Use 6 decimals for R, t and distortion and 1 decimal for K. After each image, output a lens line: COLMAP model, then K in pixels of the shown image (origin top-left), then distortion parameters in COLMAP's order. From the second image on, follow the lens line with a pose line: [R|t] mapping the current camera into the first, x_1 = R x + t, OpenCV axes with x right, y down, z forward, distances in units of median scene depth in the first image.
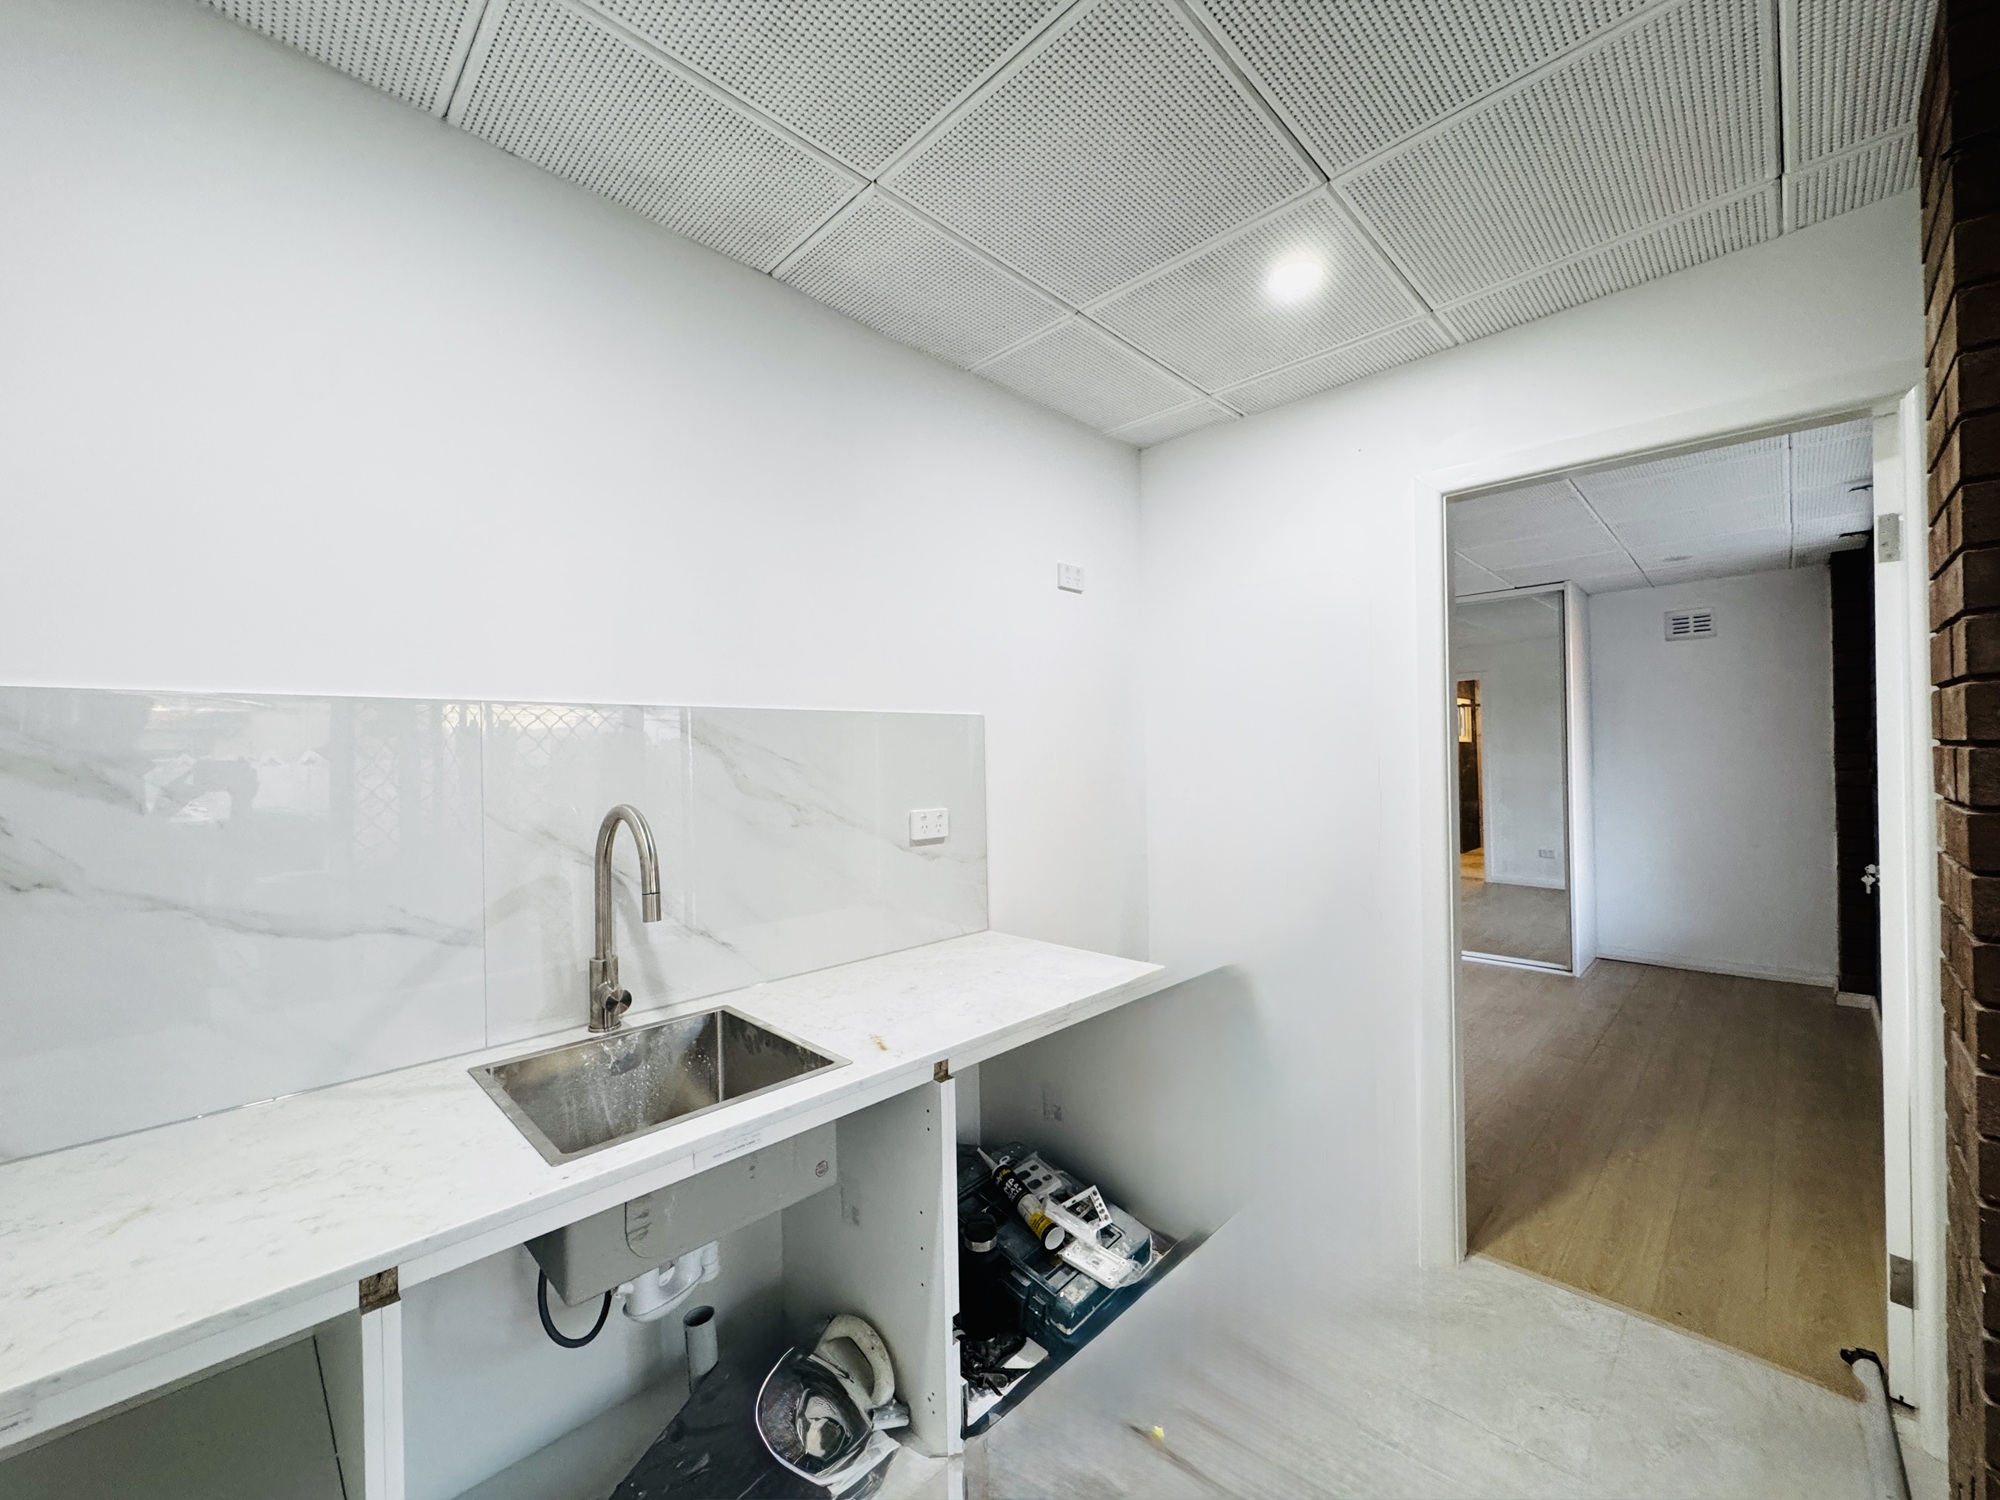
lens RADIAL K [[794.6, 0, 997.3], [0, 794.6, 755.6], [0, 0, 1]] dist [-0.001307, -0.000177]
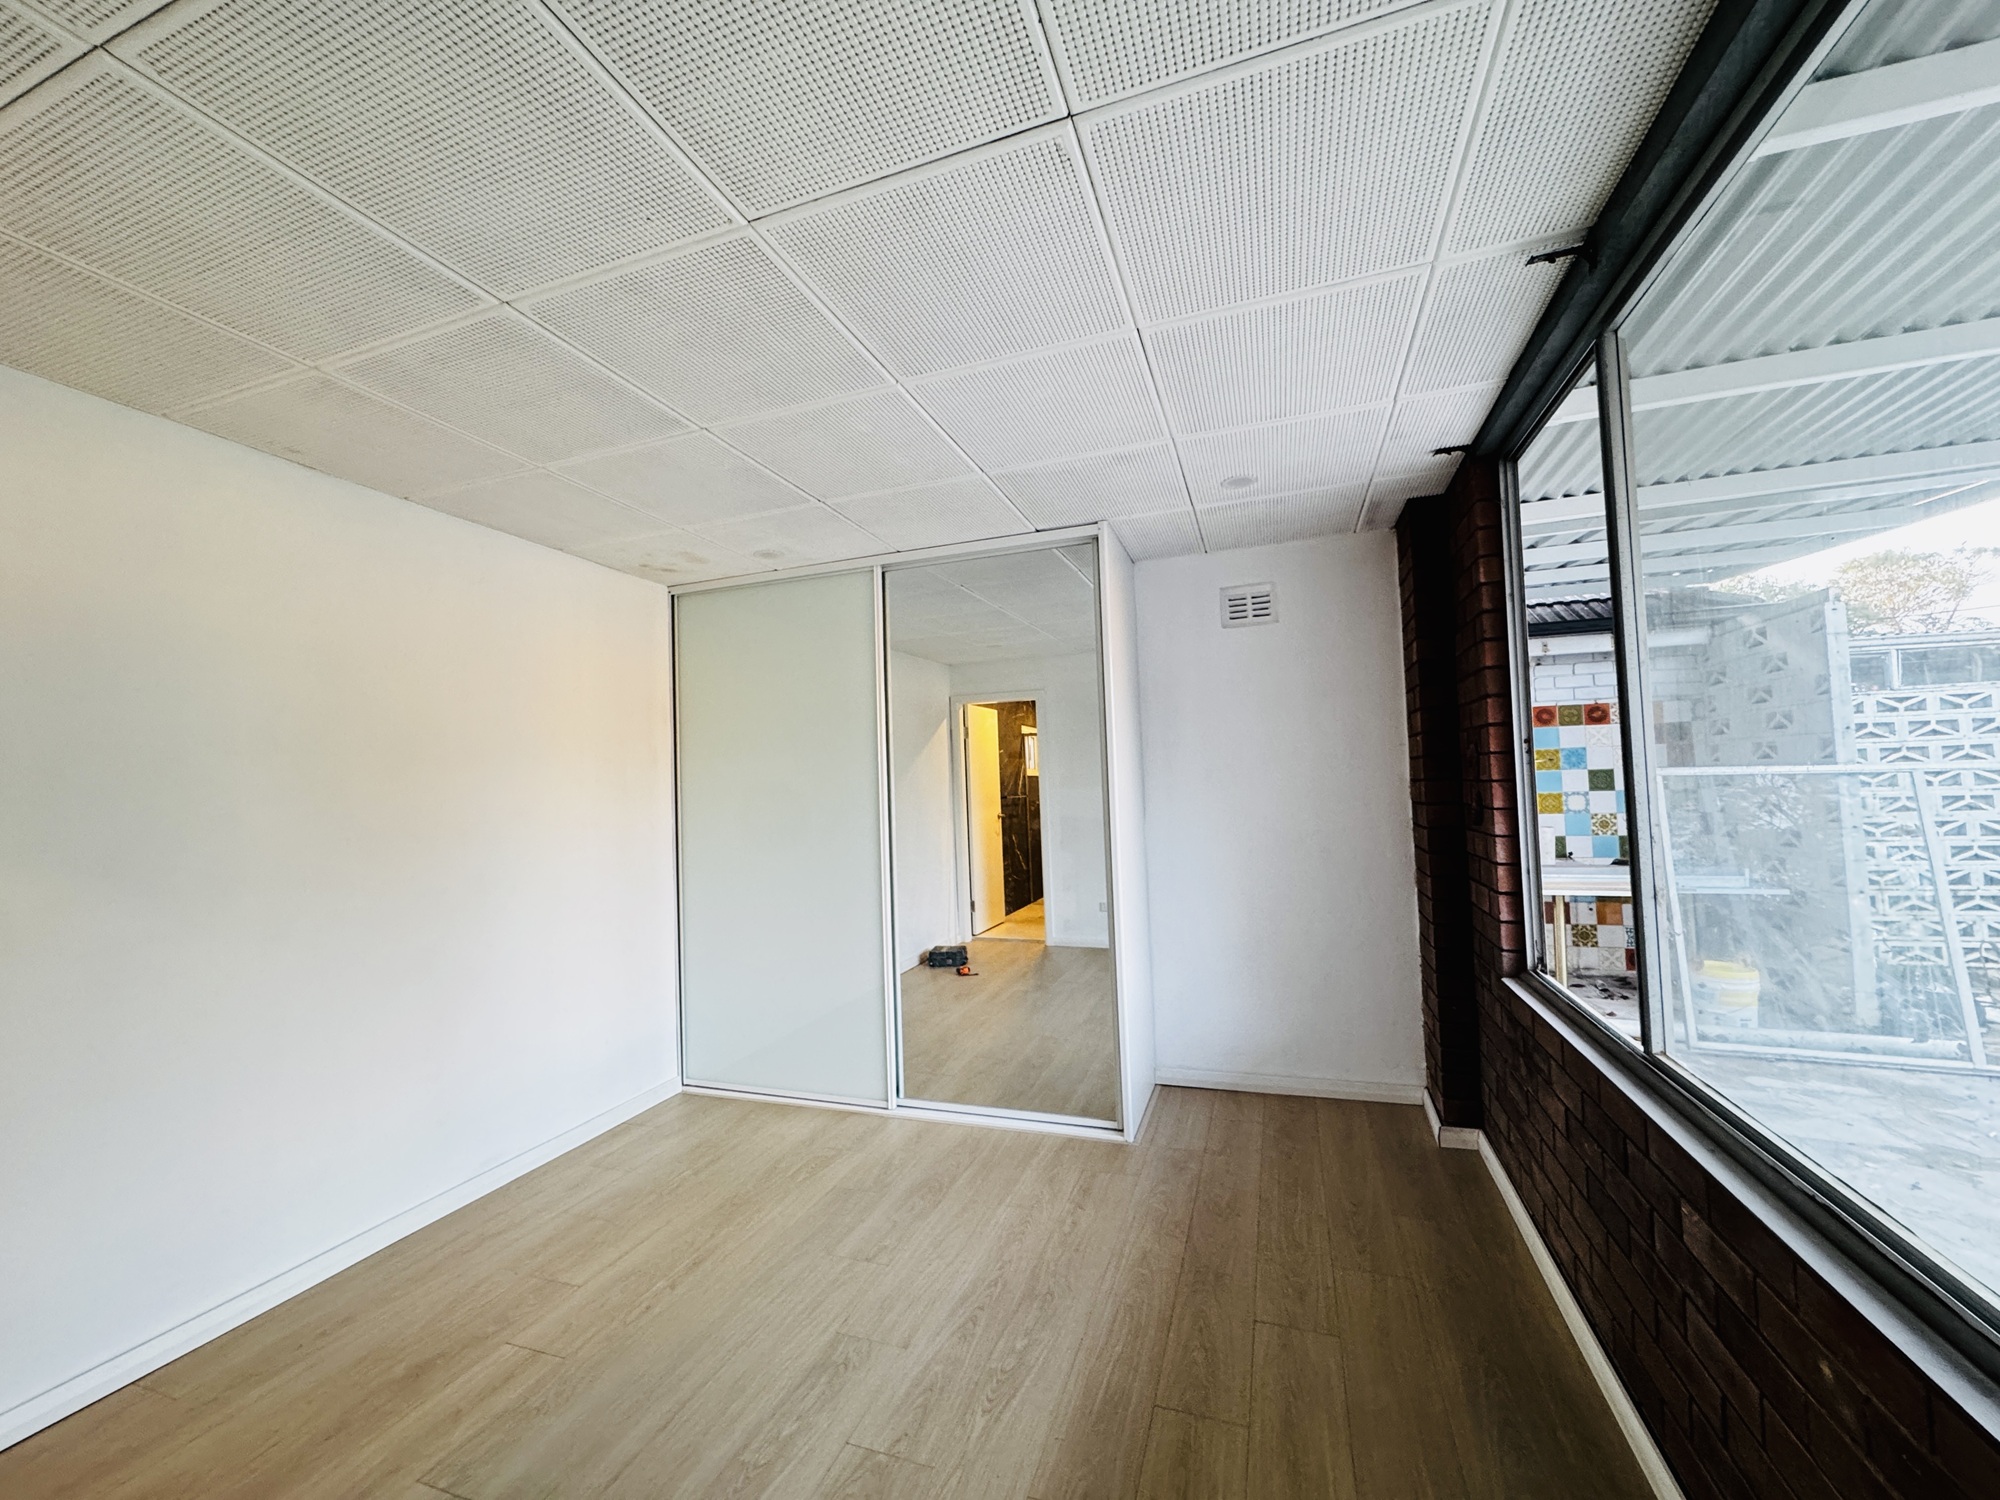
lens RADIAL K [[794.6, 0, 996.2], [0, 794.6, 751.0], [0, 0, 1]] dist [-0.001307, -0.000177]
pose [[0.905094, -0.004894, 0.425184, 0.356419], [0.021513, 0.999180, -0.034294, -0.011575], [-0.424667, 0.040186, 0.904457, 0.449121]]
